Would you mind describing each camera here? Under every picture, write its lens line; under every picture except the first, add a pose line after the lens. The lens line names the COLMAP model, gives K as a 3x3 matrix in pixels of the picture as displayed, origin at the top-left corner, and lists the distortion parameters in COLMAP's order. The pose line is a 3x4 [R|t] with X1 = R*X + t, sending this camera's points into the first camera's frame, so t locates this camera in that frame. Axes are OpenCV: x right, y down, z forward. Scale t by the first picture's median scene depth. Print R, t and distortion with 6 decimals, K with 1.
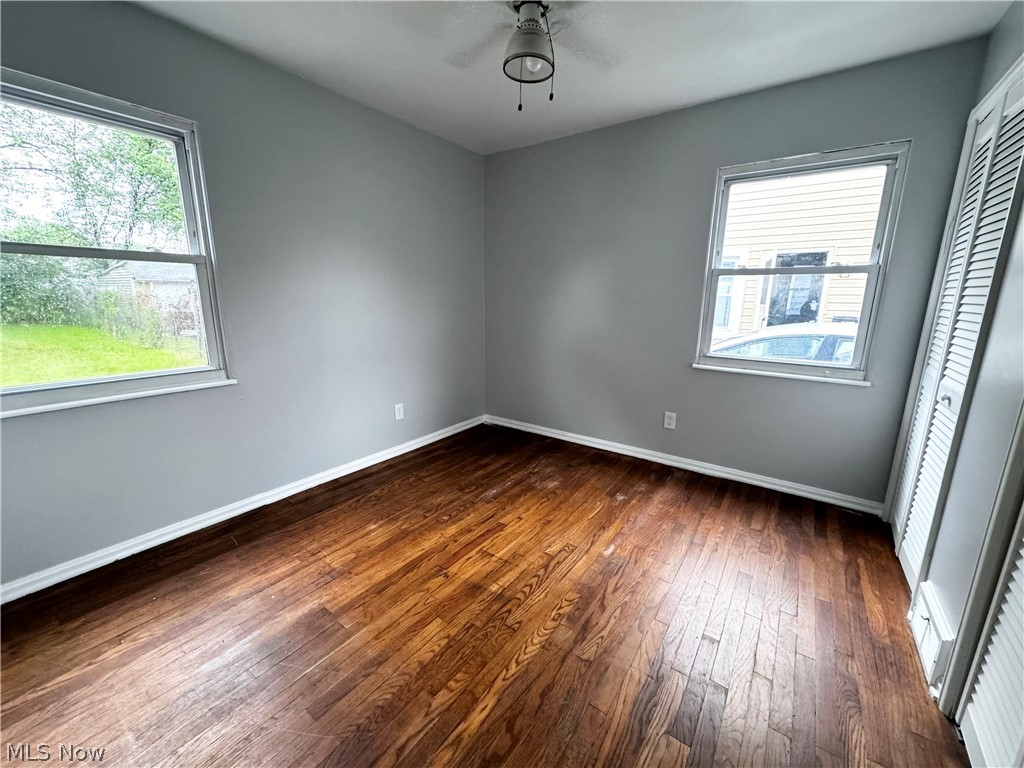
lens RADIAL K [[406.0, 0, 512.0], [0, 406.0, 384.0], [0, 0, 1]] dist [-0.003109, -0.000095]
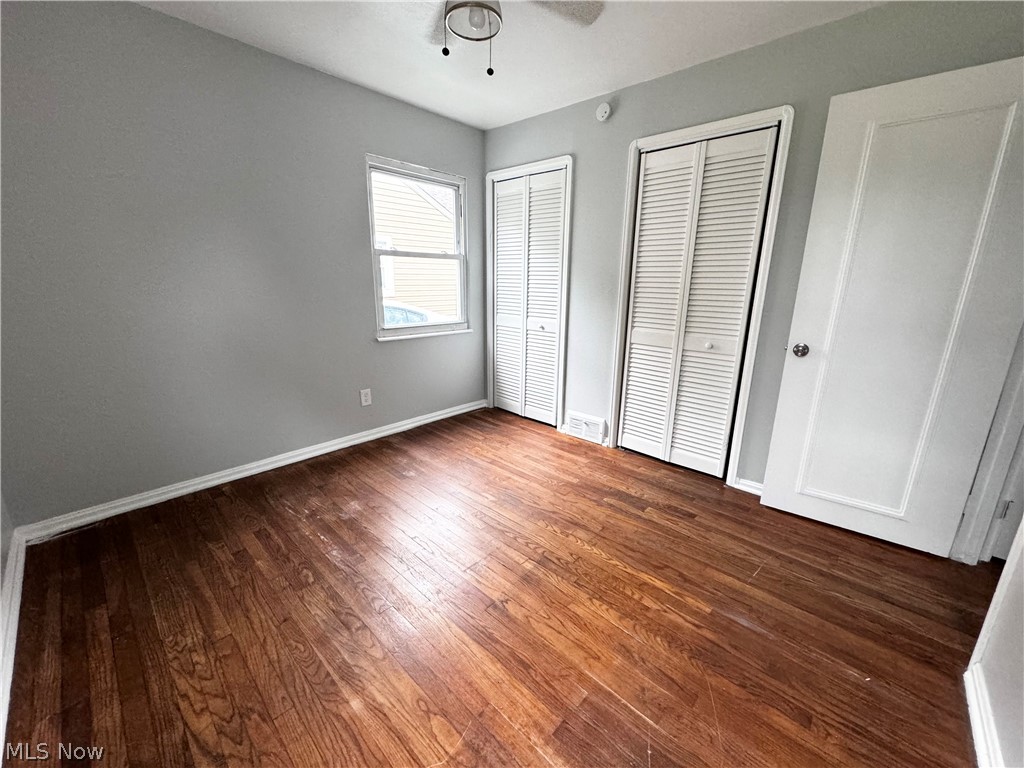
lens RADIAL K [[406.0, 0, 512.0], [0, 406.0, 384.0], [0, 0, 1]] dist [-0.003109, -0.000095]
pose [[0.123402, -0.255902, 0.958794, -0.718866], [0.199818, 0.952797, 0.228583, -0.137038], [-0.972031, 0.163377, 0.168711, 0.627070]]
